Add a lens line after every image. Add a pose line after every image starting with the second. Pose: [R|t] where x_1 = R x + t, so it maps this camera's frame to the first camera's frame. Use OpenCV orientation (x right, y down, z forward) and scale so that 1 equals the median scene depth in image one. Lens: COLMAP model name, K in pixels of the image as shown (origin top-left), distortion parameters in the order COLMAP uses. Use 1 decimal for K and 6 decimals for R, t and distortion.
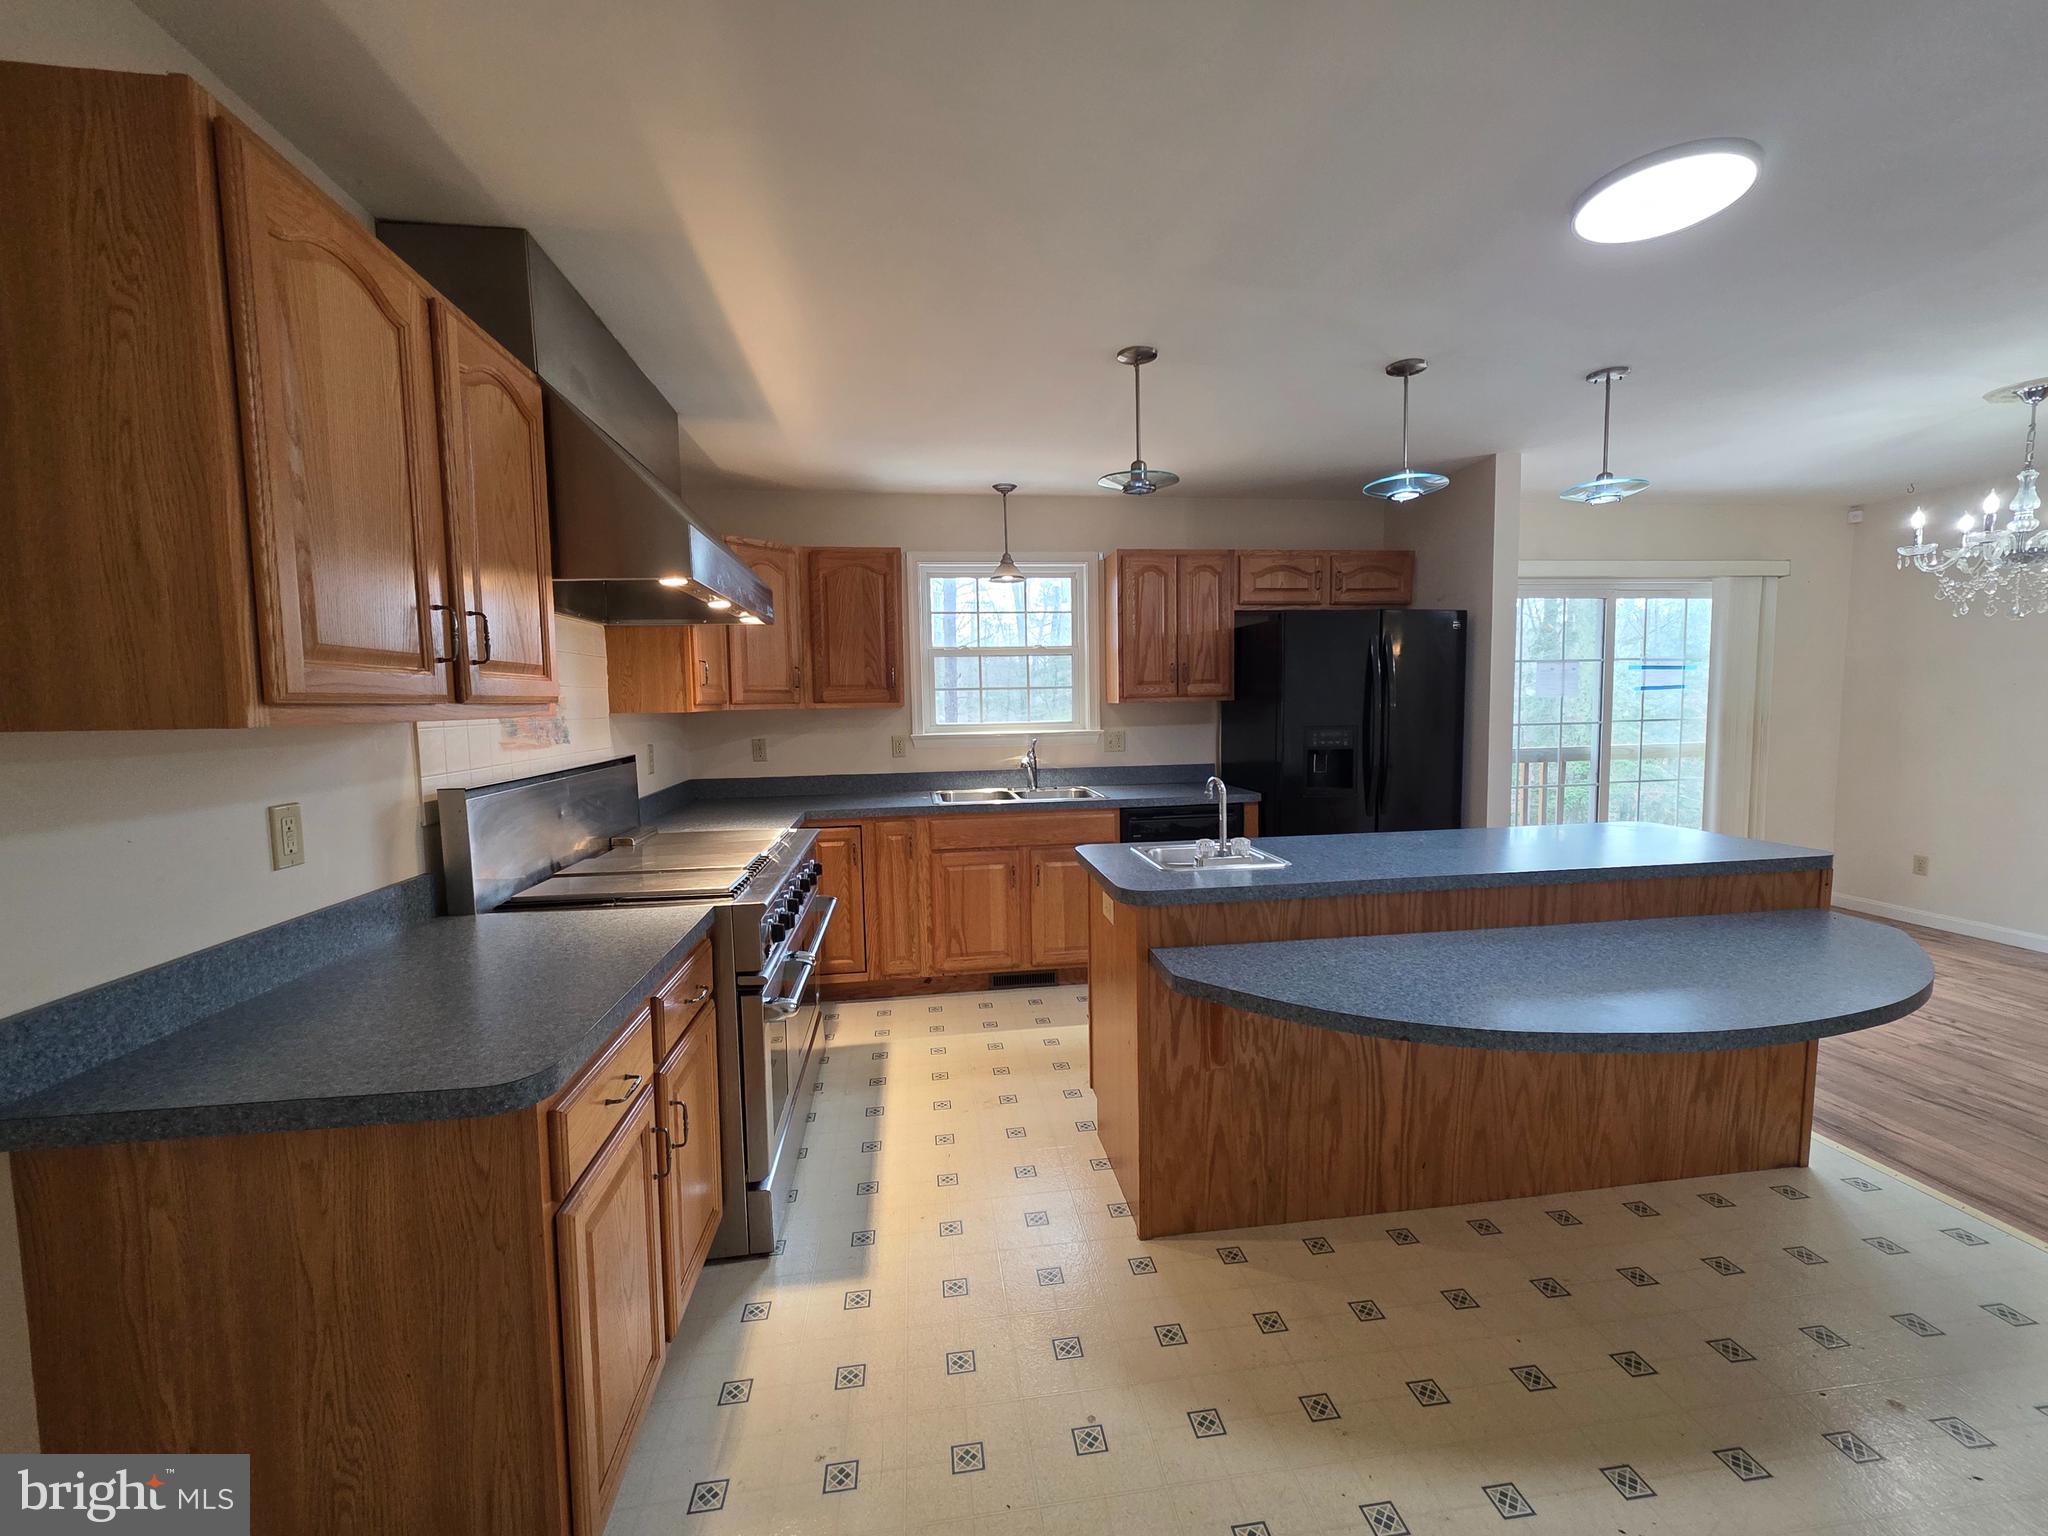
lens RADIAL K [[841.4, 0, 1030.9], [0, 841.4, 767.4], [0, 0, 1]] dist [0.000880, 0.000632]
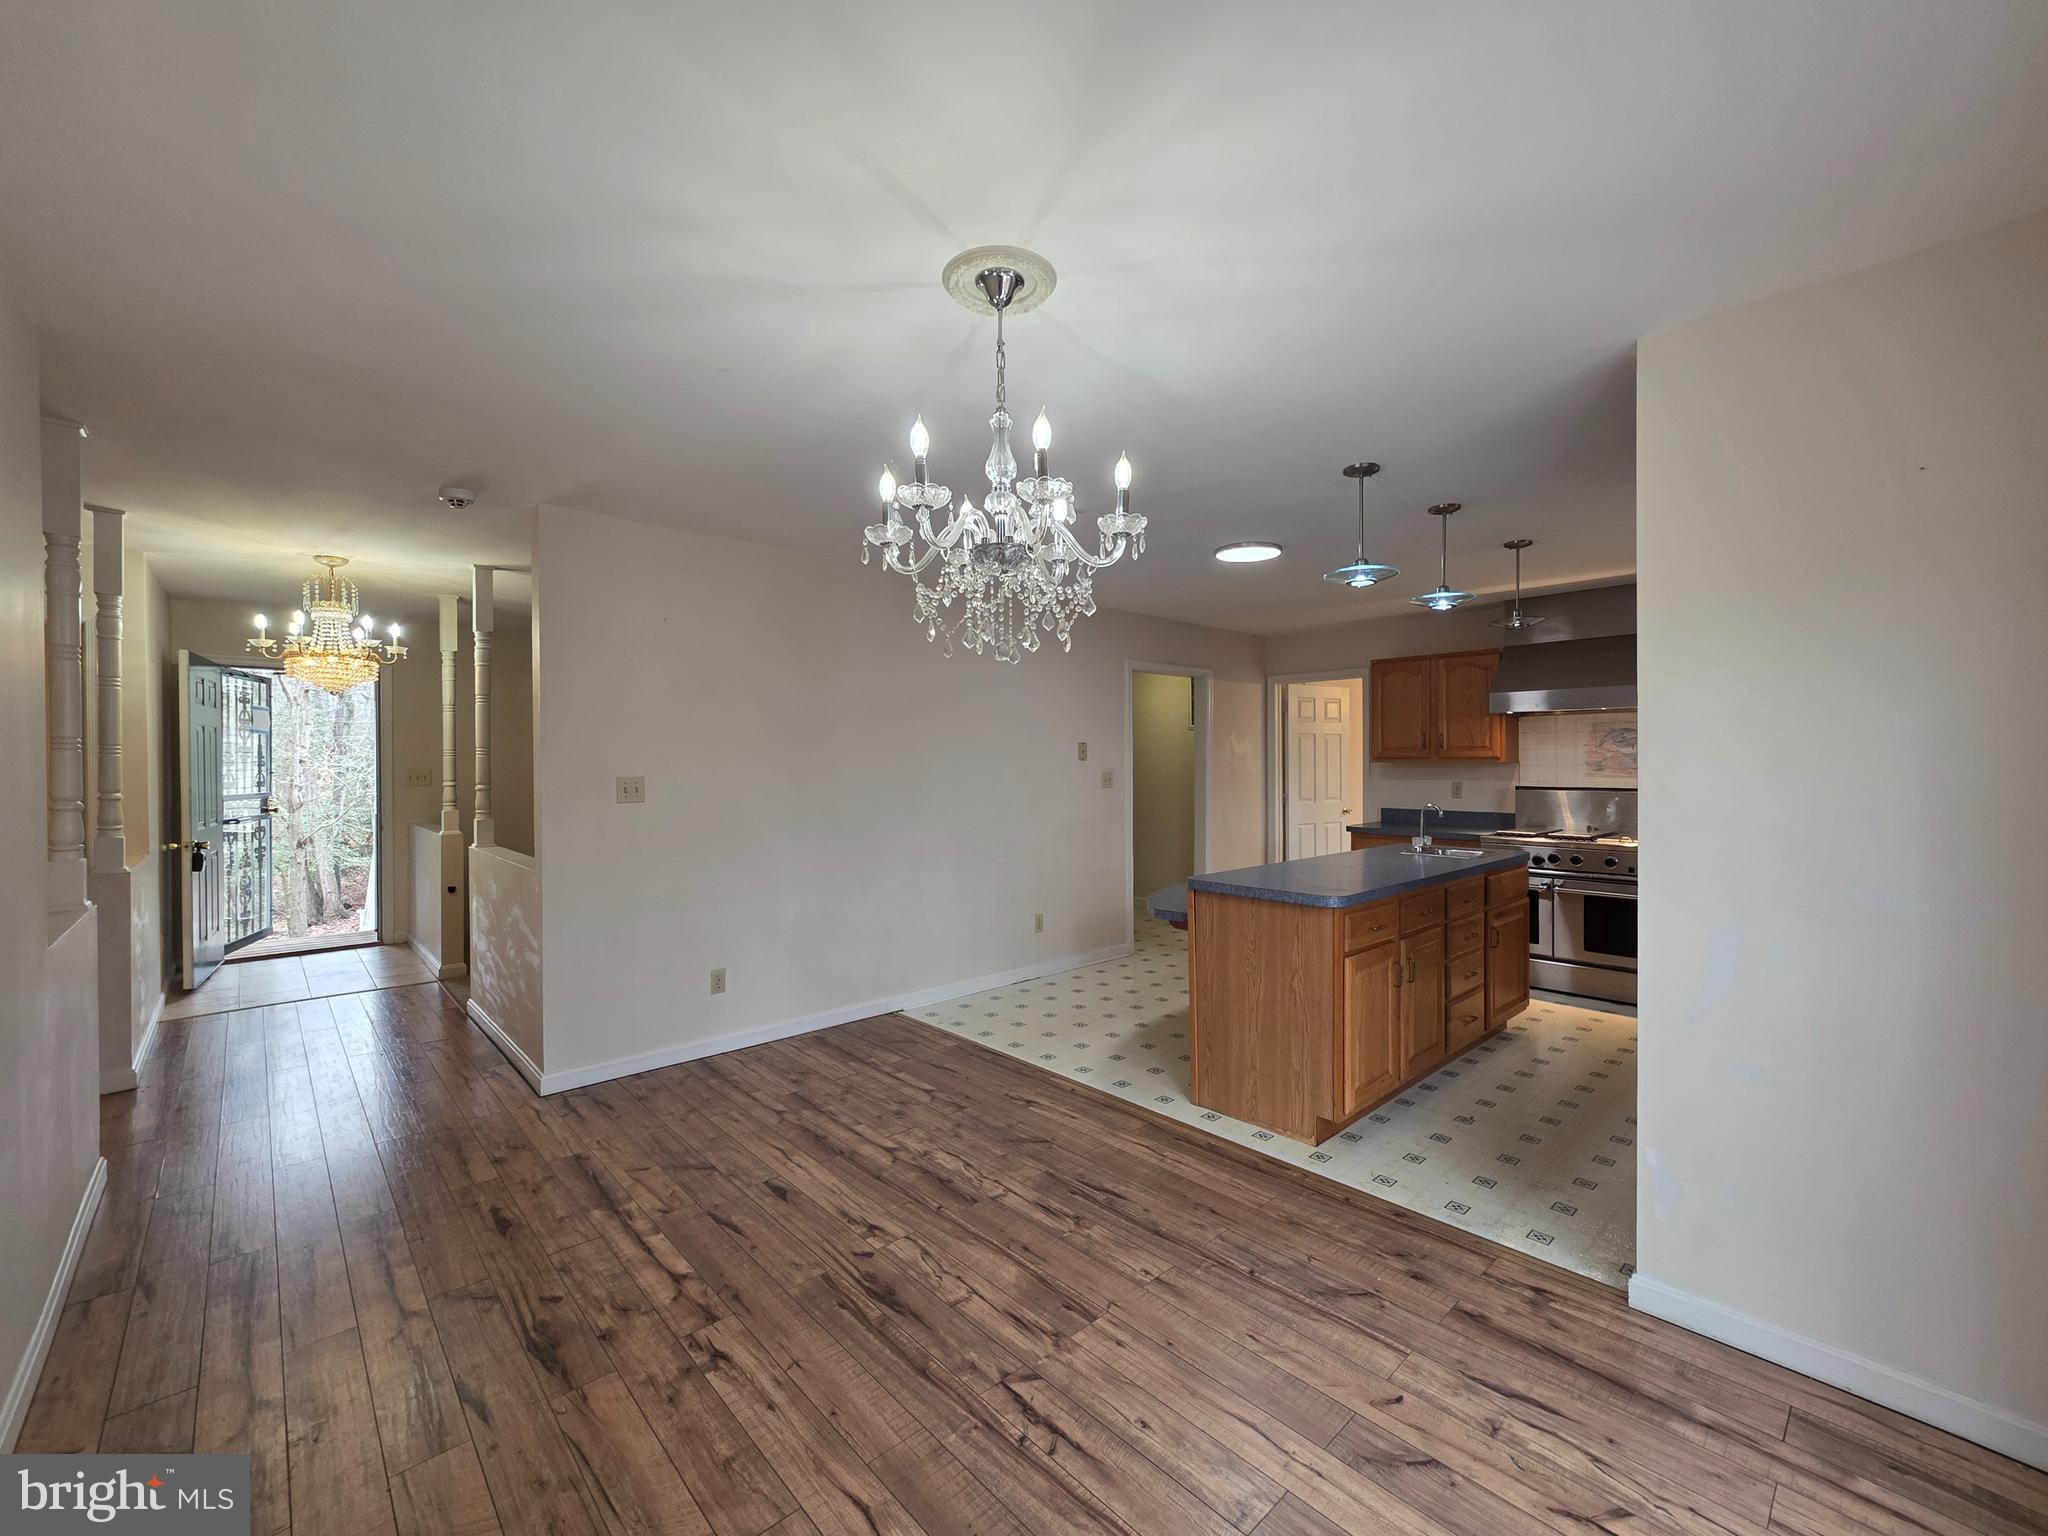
lens RADIAL K [[843.0, 0, 1031.9], [0, 843.0, 766.8], [0, 0, 1]] dist [0.001230, 0.000343]
pose [[-0.819879, 0.024767, -0.572001, 1.236030], [-0.027191, 0.996252, 0.082111, -0.122442], [0.571890, 0.082874, -0.816133, 1.247585]]
